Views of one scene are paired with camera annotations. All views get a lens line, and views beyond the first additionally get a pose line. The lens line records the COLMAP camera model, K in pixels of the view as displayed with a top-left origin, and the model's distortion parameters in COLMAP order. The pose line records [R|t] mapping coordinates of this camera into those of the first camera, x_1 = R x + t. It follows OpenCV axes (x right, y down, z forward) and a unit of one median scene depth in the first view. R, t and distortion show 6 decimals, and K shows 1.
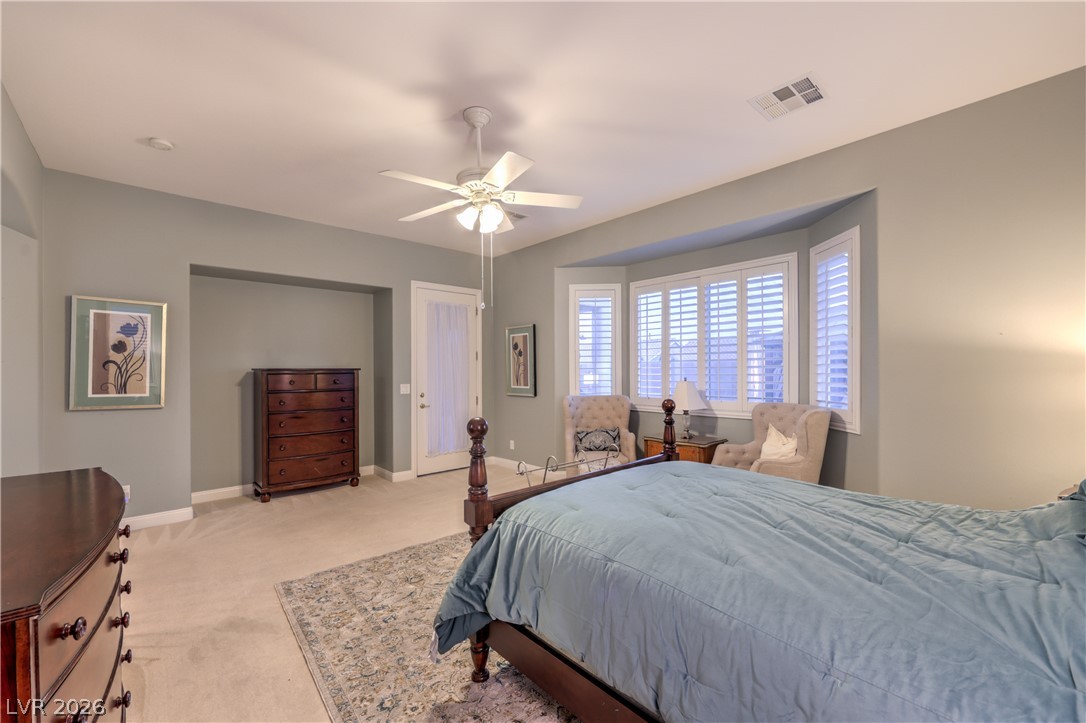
lens RADIAL K [[445.4, 0, 549.1], [0, 445.4, 367.5], [0, 0, 1]] dist [0.003358, -0.000133]
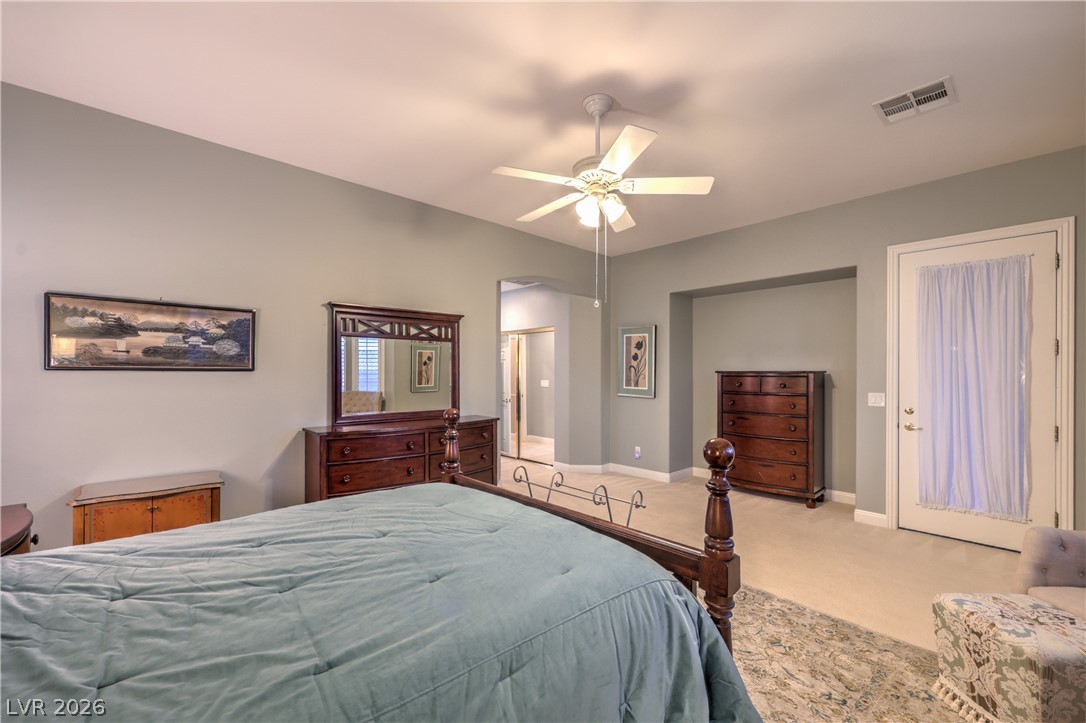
lens RADIAL K [[445.4, 0, 544.5], [0, 445.4, 369.4], [0, 0, 1]] dist [0.003358, -0.000133]
pose [[0.008232, -0.000866, -0.999966, 0.523672], [0.001133, 0.999999, -0.000856, -0.001338], [0.999965, -0.001126, 0.008233, 0.597047]]
